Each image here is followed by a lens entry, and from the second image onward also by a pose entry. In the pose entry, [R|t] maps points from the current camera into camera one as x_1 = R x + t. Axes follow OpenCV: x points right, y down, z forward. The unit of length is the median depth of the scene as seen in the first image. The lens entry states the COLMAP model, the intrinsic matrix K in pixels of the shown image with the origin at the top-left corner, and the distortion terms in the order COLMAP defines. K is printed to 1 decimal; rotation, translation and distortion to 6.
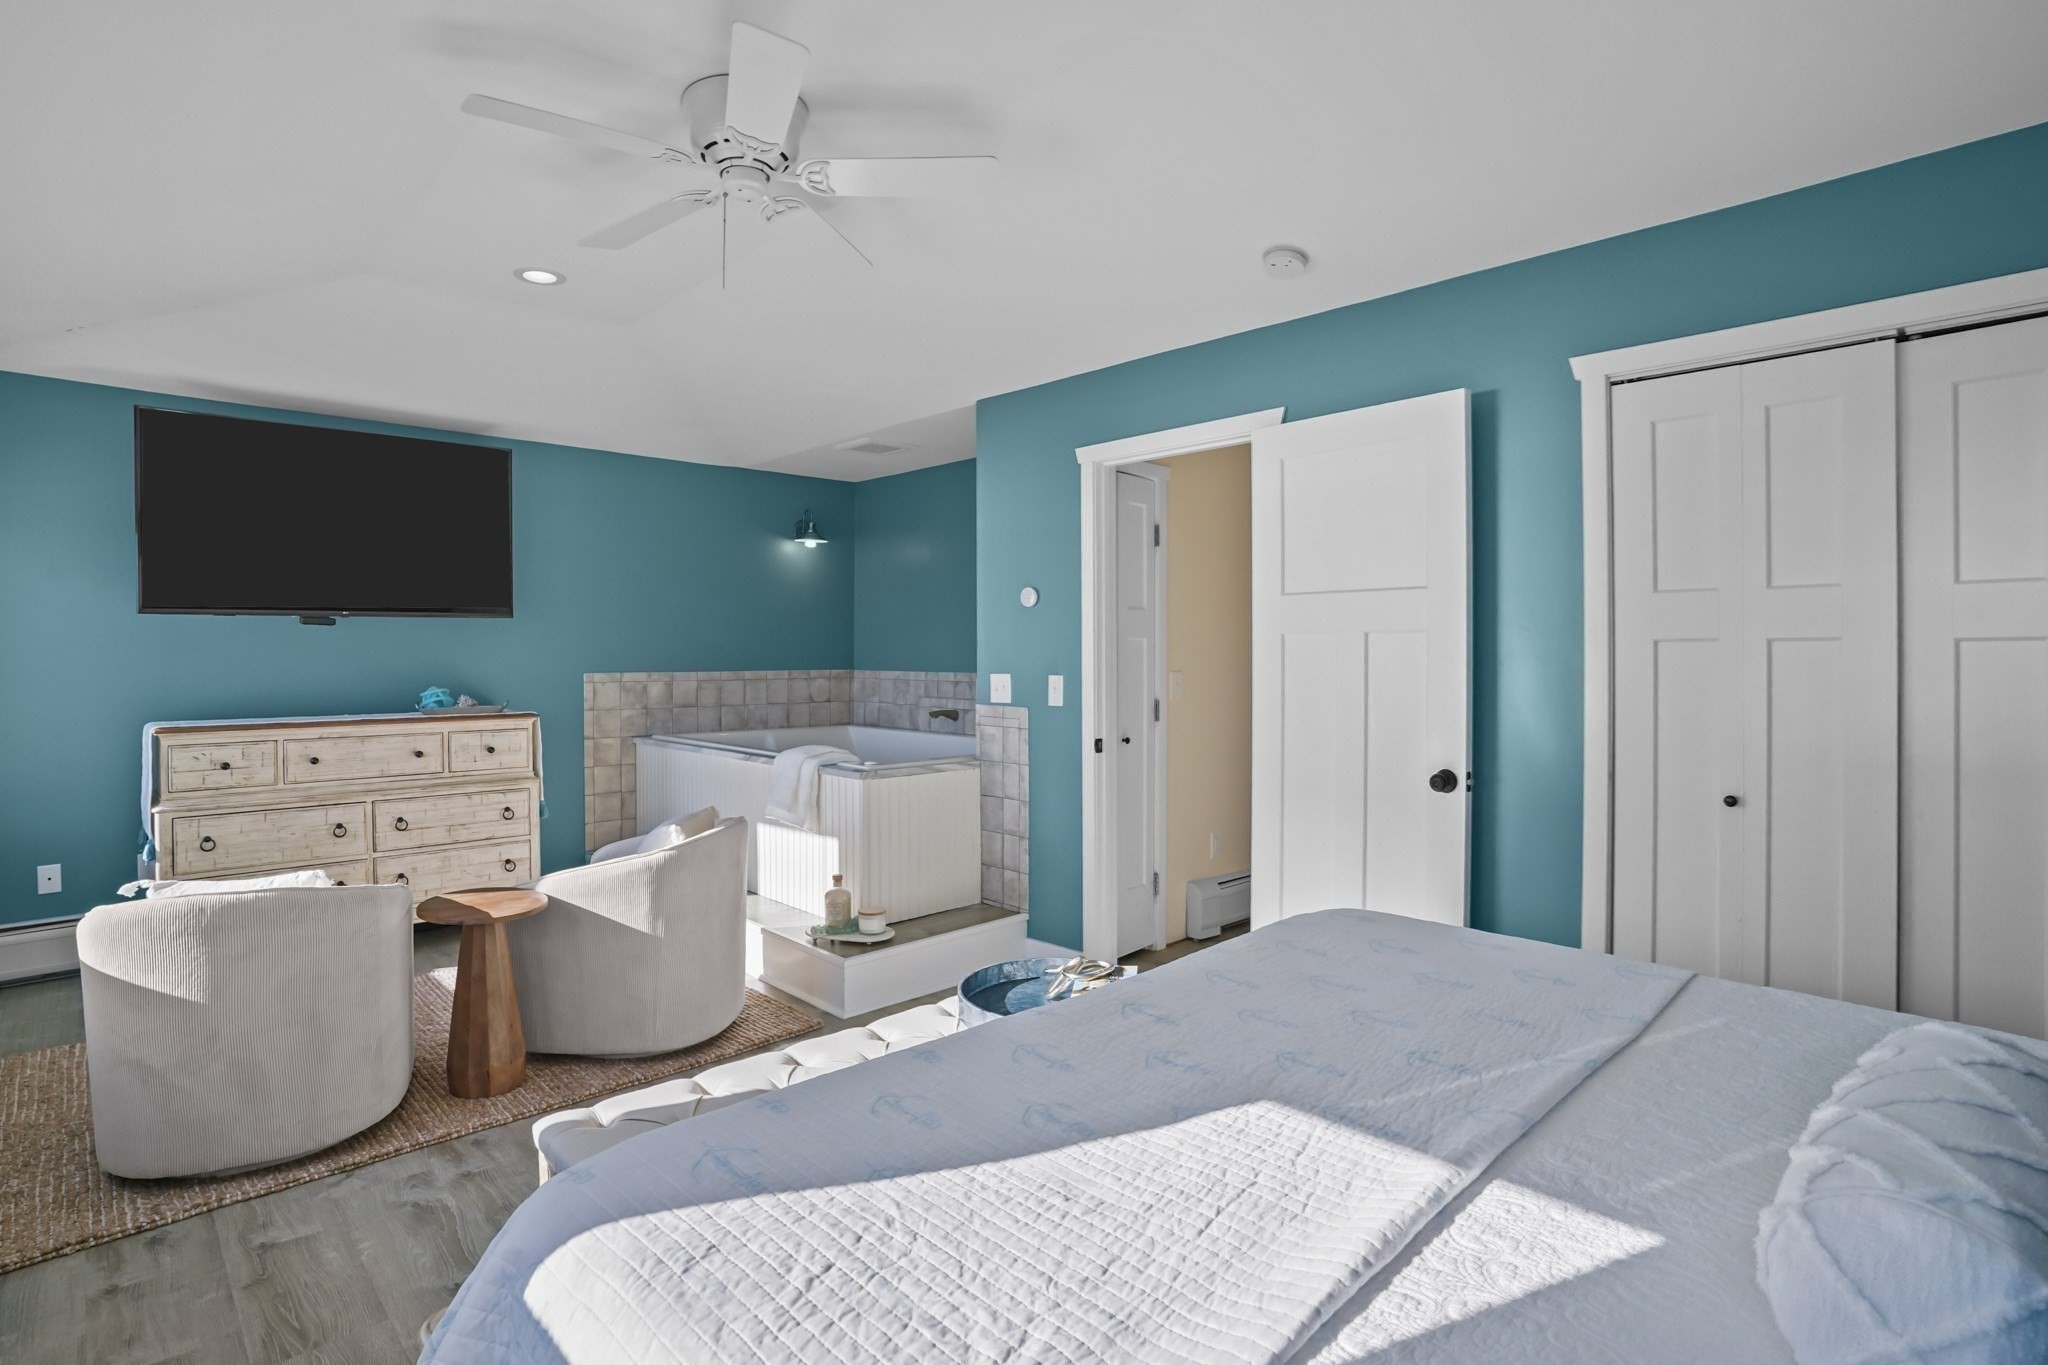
lens RADIAL K [[1044.0, 0, 1021.3], [0, 1044.0, 652.5], [0, 0, 1]] dist [-0.080751, 0.045355]
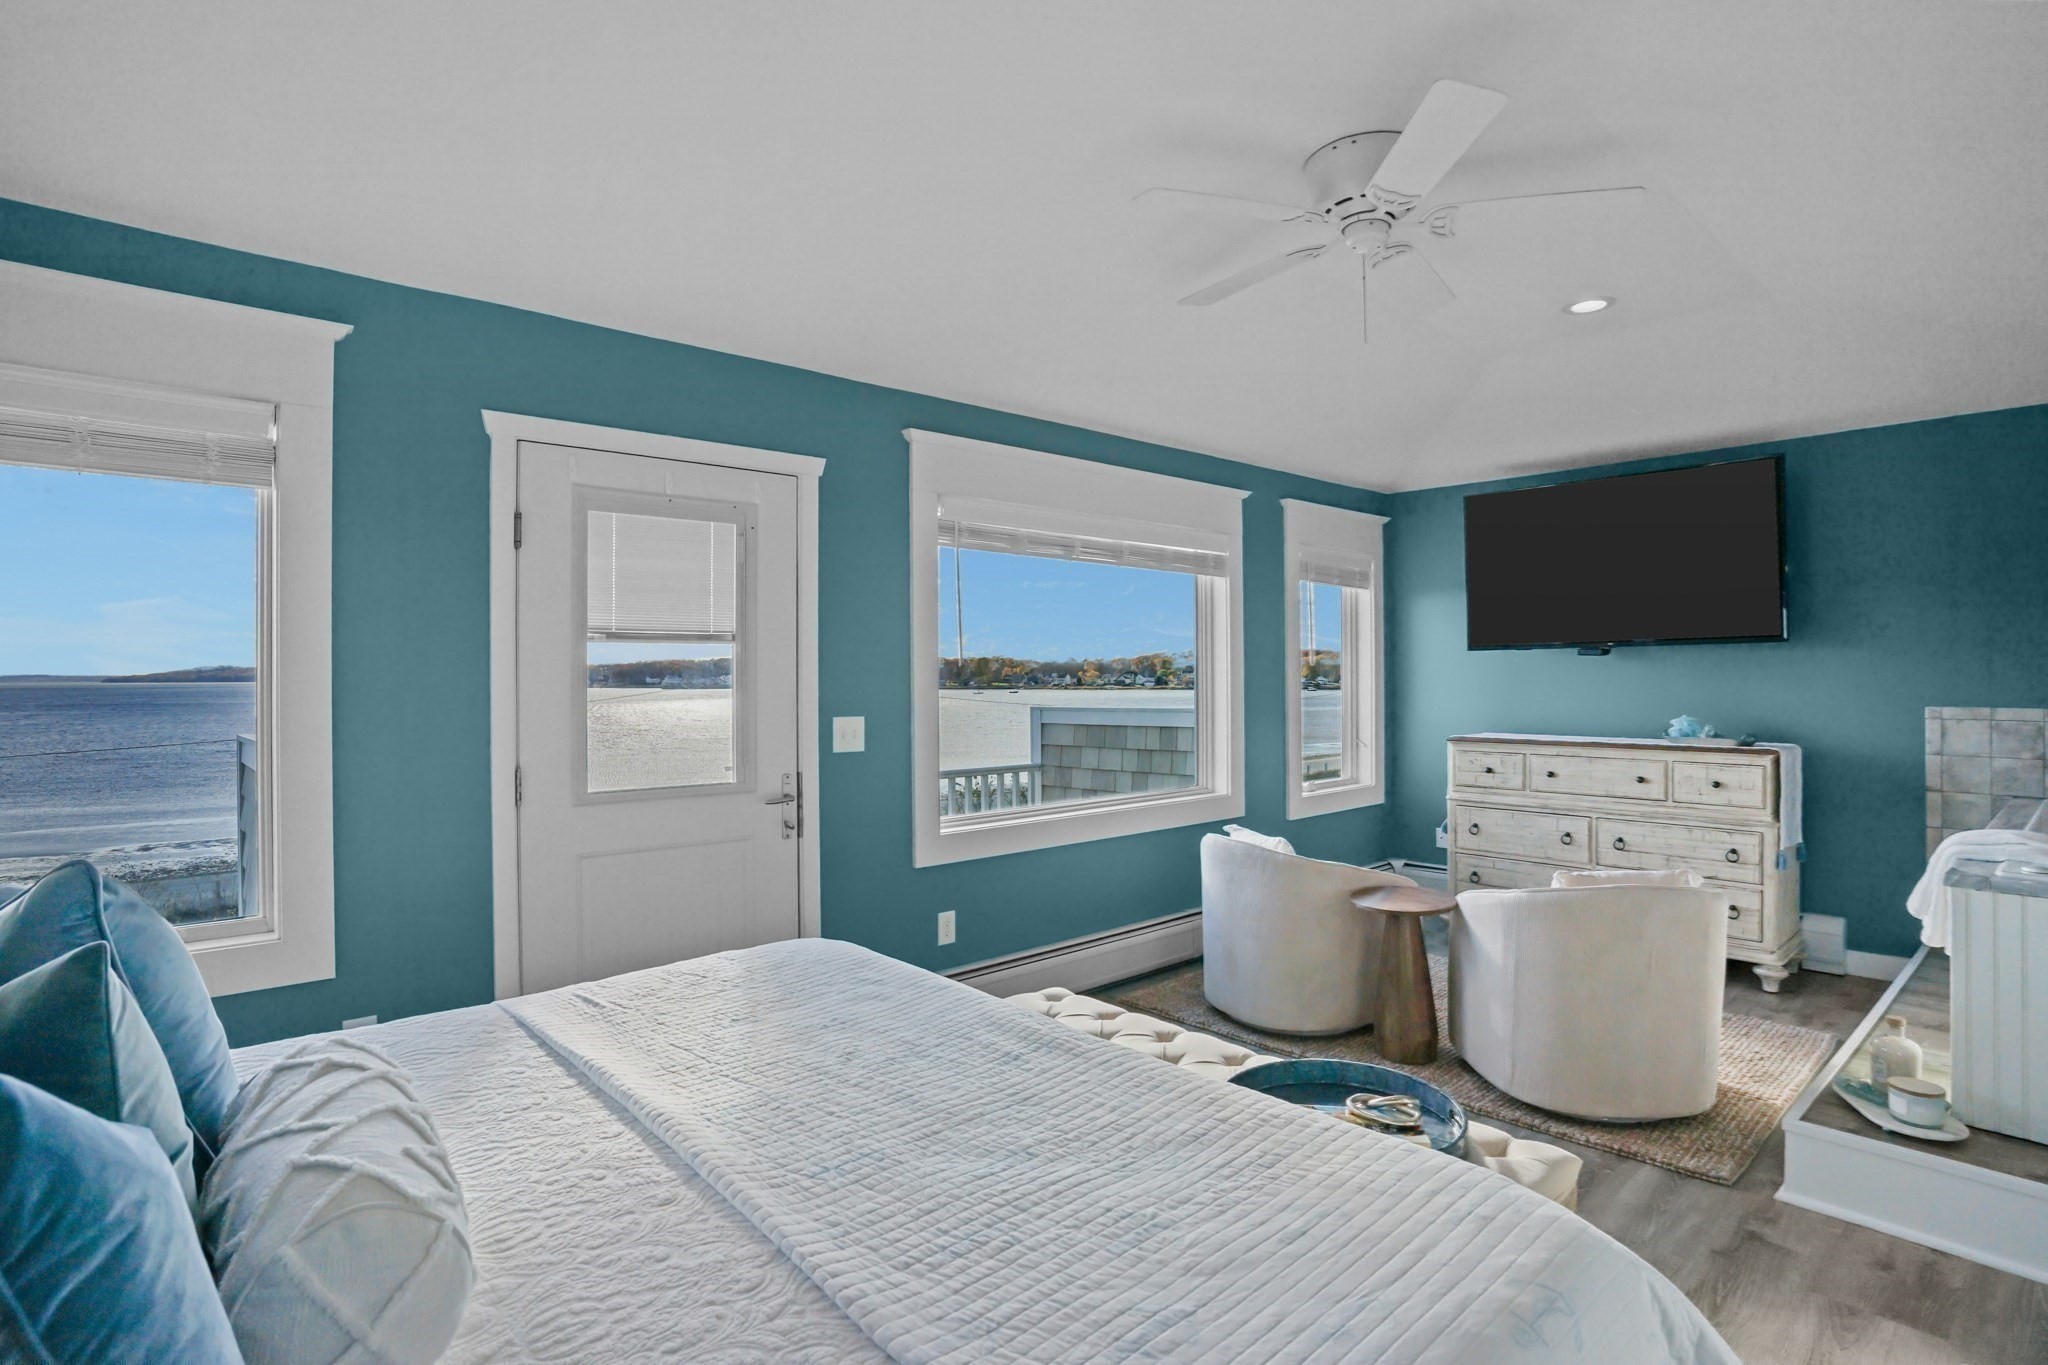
lens RADIAL K [[1046.9, 0, 1068.9], [0, 1046.9, 683.0], [0, 0, 1]] dist [0.001493, 0.000712]
pose [[-0.025978, 0.010096, -0.999612, 0.482918], [0.005020, 0.999938, 0.009969, -0.011931], [0.999650, -0.004759, -0.026027, 0.449033]]
